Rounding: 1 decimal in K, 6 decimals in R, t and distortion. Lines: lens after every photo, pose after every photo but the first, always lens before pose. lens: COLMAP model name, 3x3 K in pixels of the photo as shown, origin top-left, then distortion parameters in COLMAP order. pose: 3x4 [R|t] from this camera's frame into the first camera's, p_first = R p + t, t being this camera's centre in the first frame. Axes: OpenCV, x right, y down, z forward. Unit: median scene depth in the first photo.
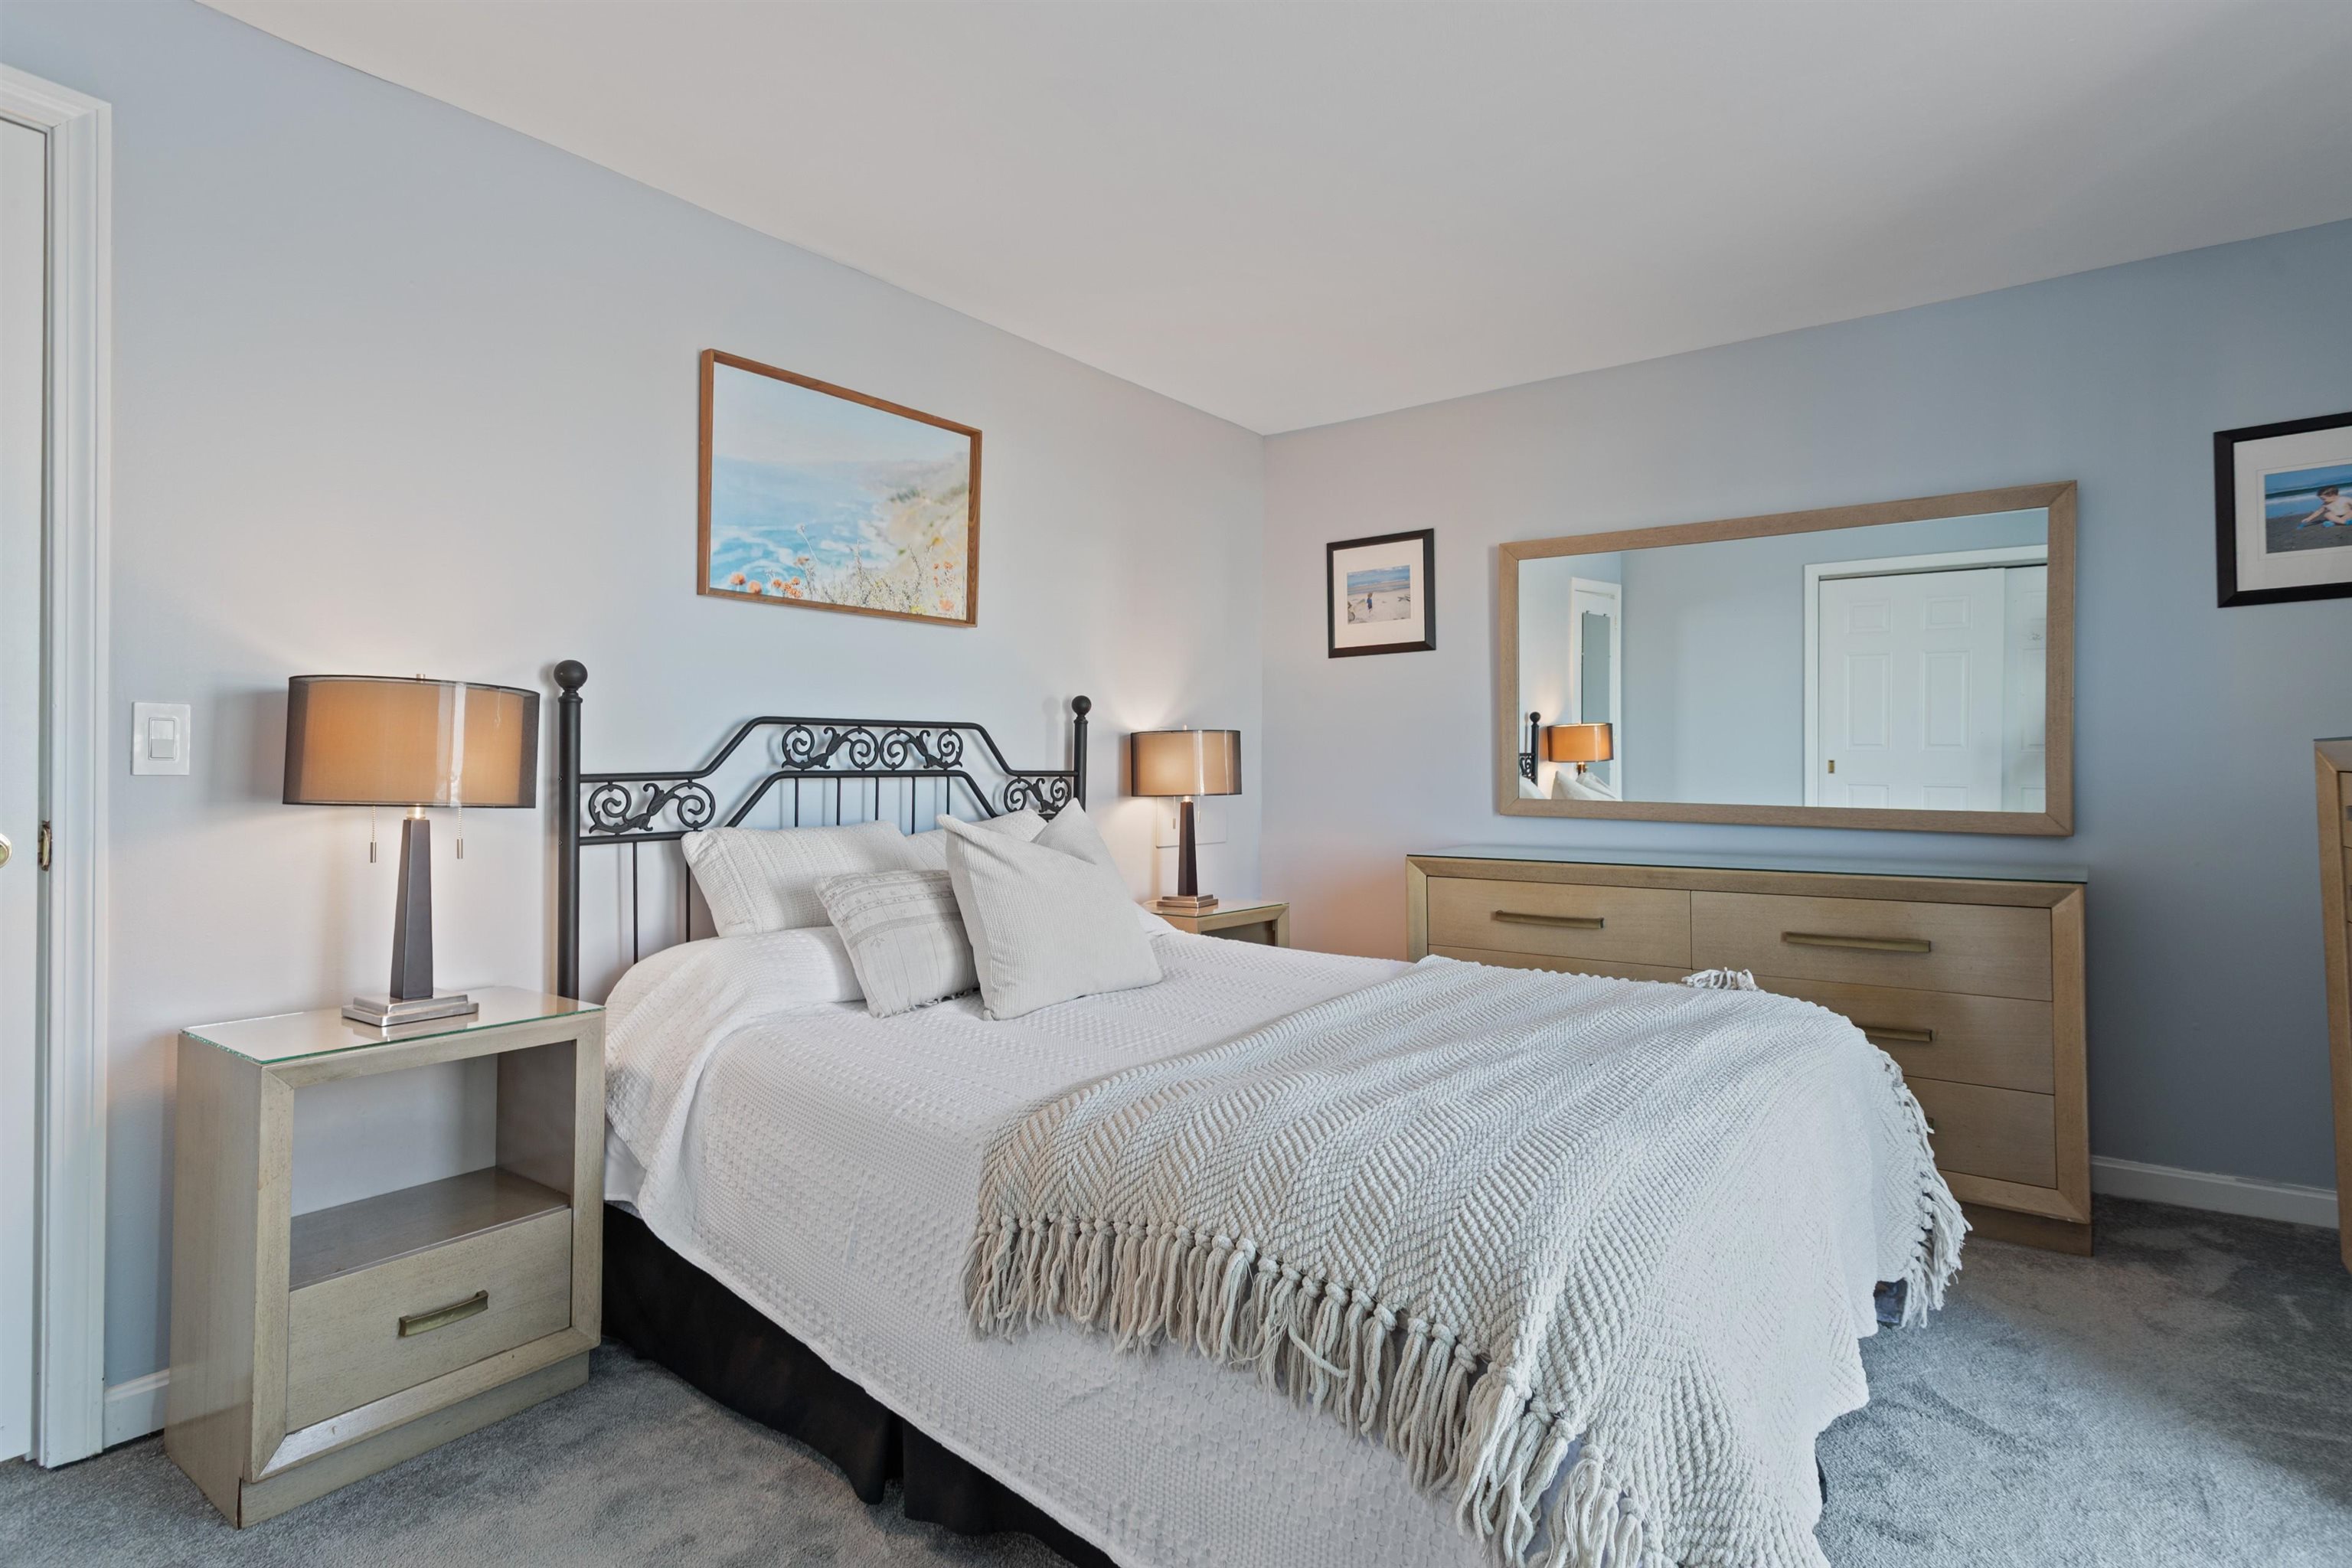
lens RADIAL K [[1144.9, 0, 1216.7], [0, 1144.9, 748.7], [0, 0, 1]] dist [0.005134, -0.000140]
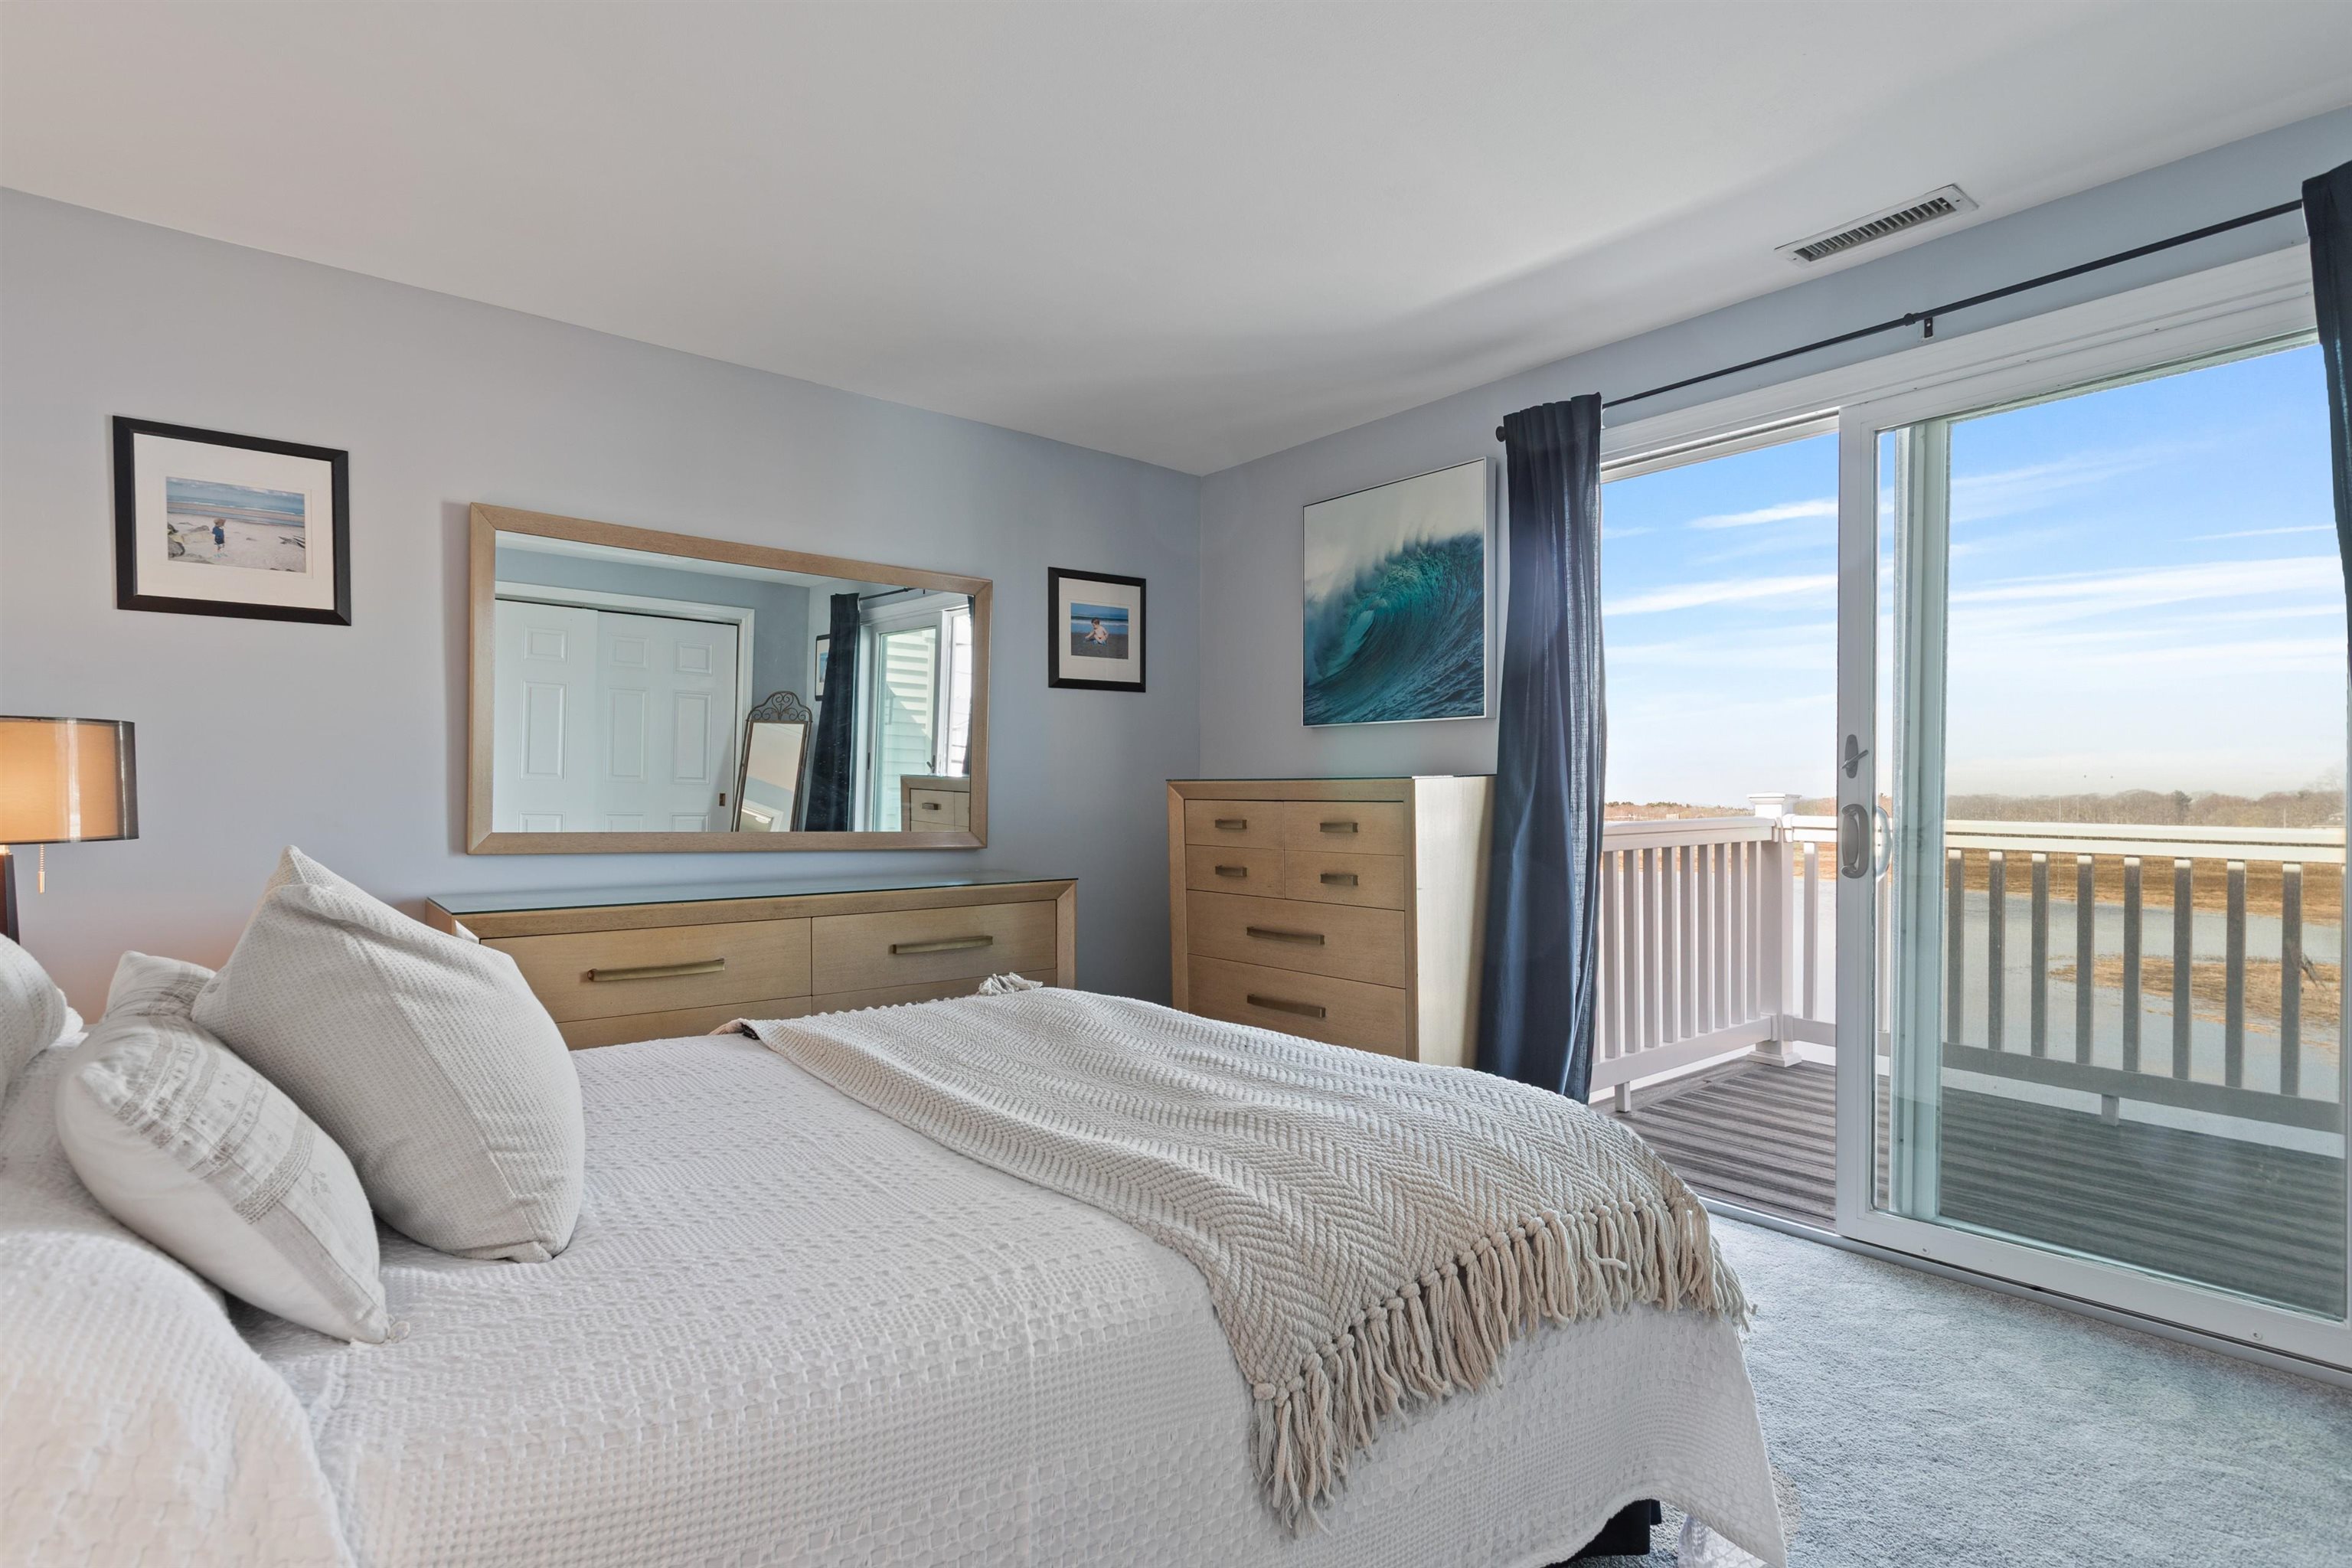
lens RADIAL K [[1144.9, 0, 1168.9], [0, 1144.9, 803.8], [0, 0, 1]] dist [0.005134, -0.000140]
pose [[0.279637, 0.001102, 0.960105, -0.624765], [-0.017523, 0.999839, 0.003956, 0.020973], [-0.959946, -0.017930, 0.279612, 0.576388]]
